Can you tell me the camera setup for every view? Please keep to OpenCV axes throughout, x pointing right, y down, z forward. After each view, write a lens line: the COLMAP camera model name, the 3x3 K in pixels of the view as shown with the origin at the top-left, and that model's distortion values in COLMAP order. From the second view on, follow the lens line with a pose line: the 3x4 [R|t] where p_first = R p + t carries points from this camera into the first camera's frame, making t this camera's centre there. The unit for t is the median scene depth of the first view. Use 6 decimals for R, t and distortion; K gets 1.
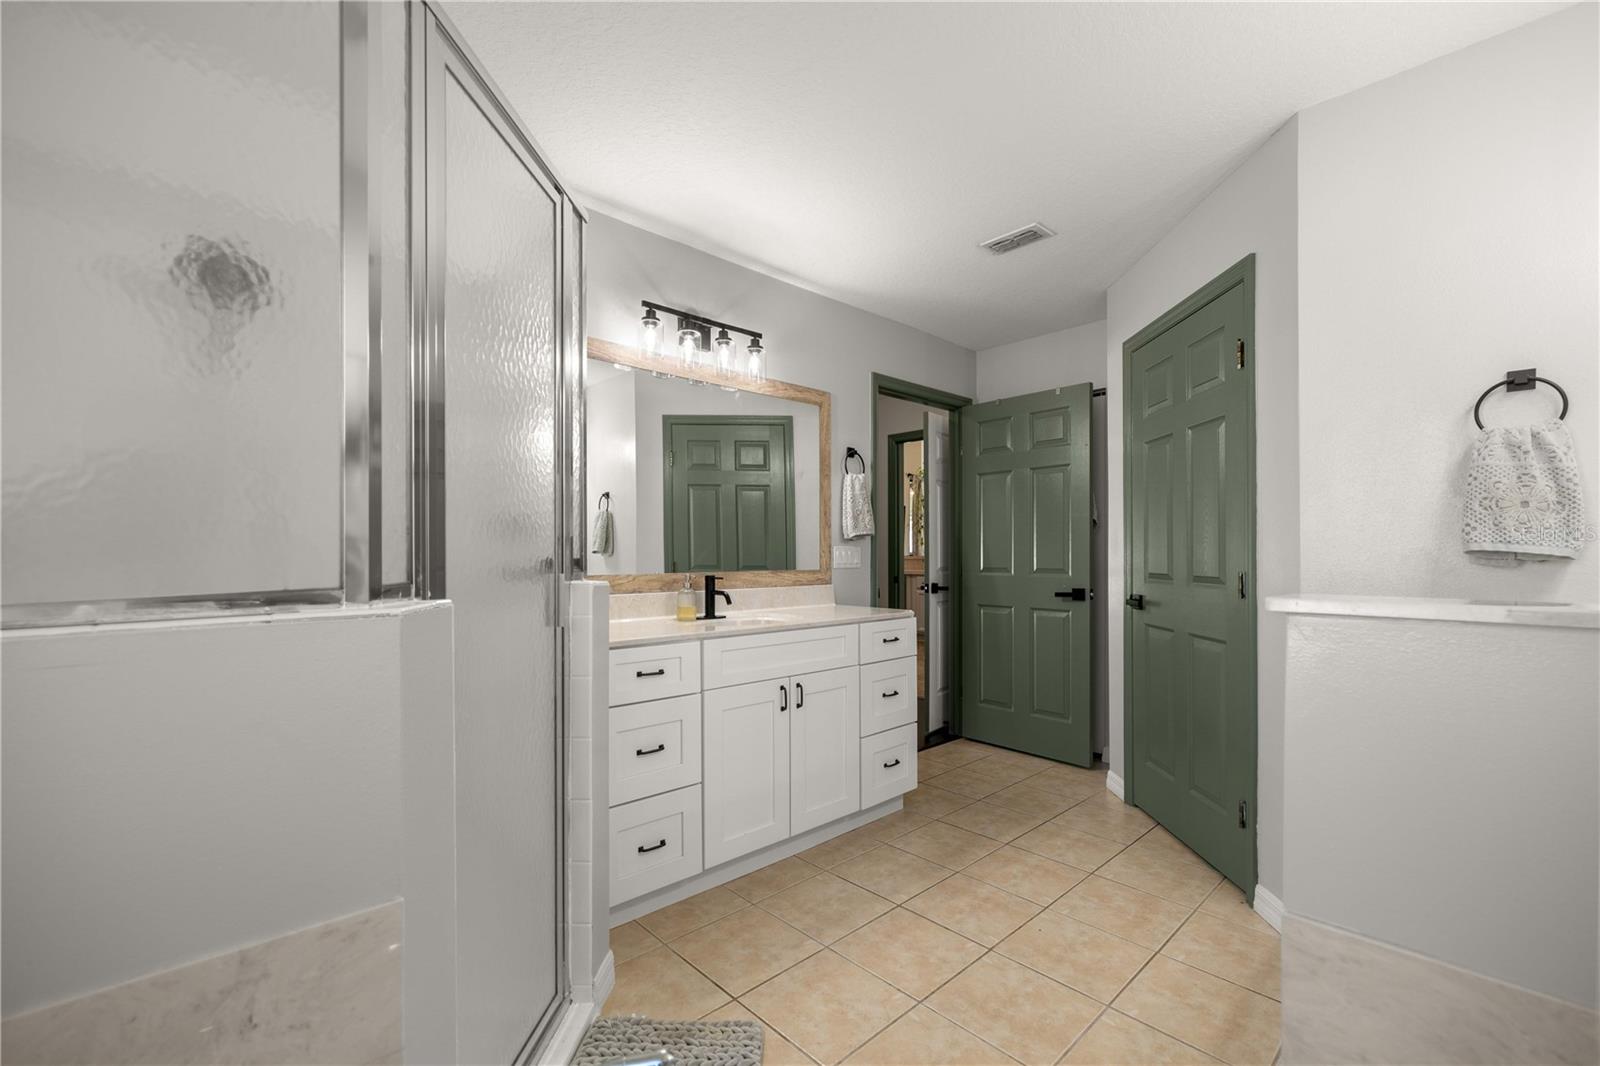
lens RADIAL K [[677.1, 0, 801.0], [0, 677.1, 539.2], [0, 0, 1]] dist [-0.001254, 0.000422]
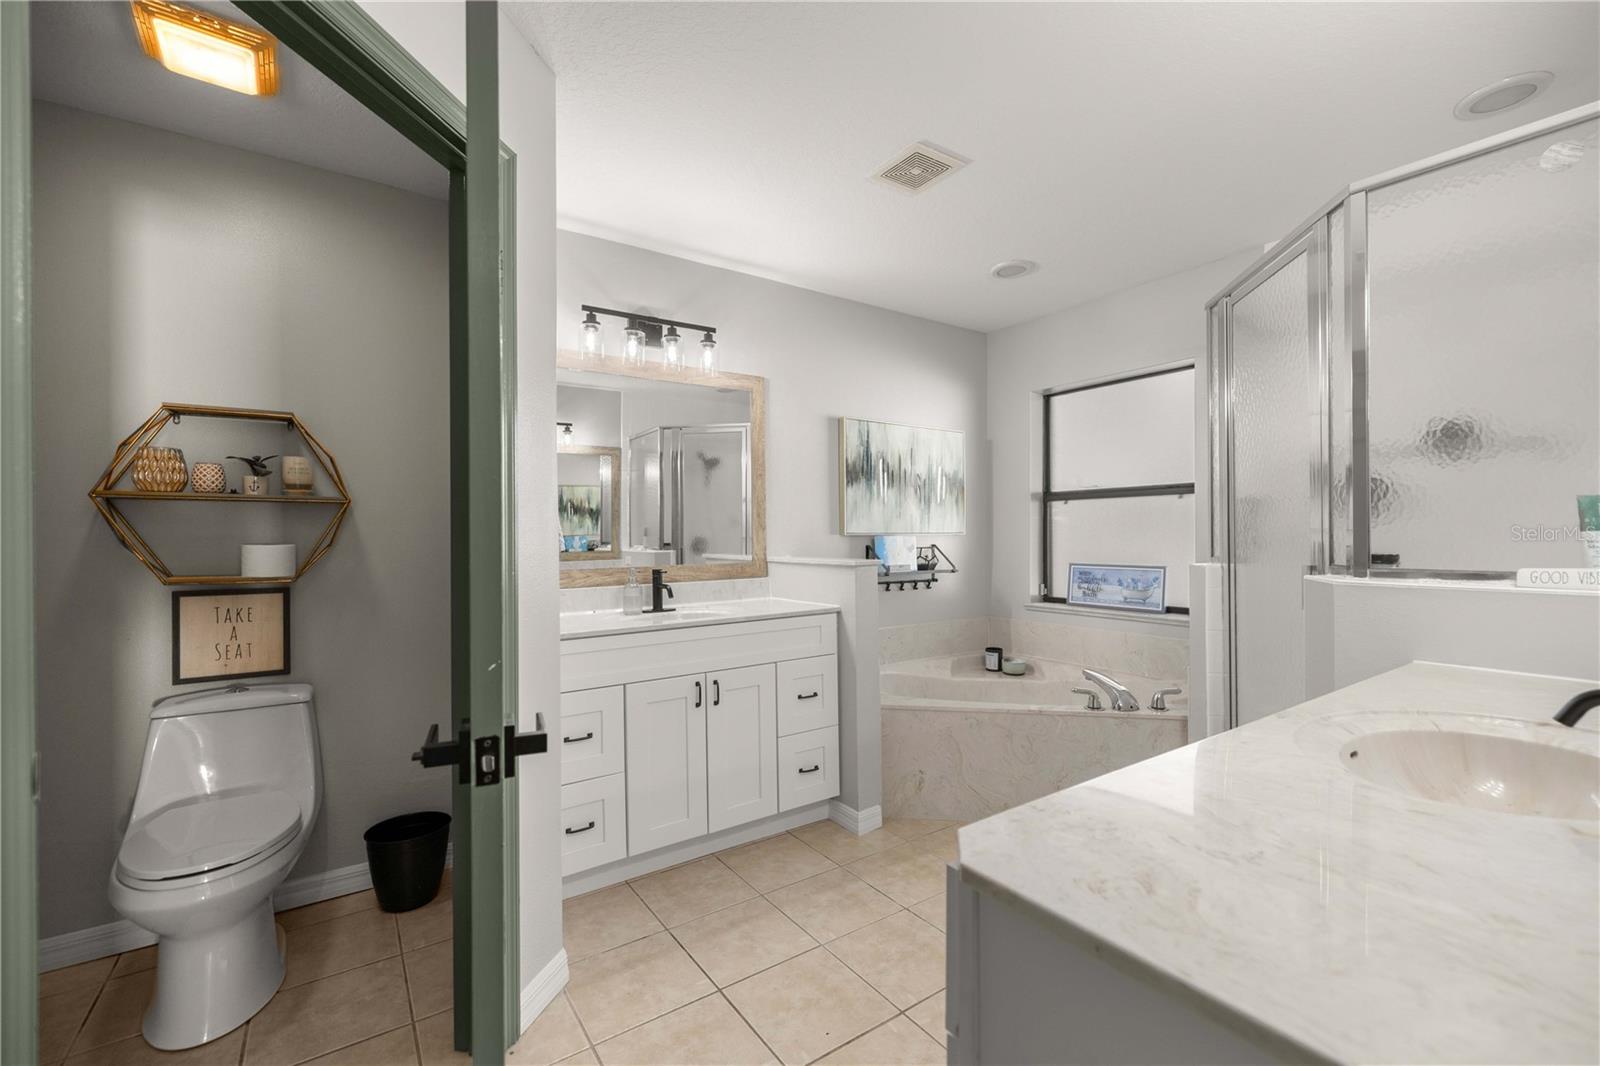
lens RADIAL K [[677.1, 0, 800.3], [0, 677.1, 531.0], [0, 0, 1]] dist [-0.001254, 0.000422]
pose [[0.971590, -0.004972, -0.236619, 0.320614], [0.006048, 0.999974, 0.003825, -0.007281], [0.236594, -0.005147, 0.971595, 0.061720]]
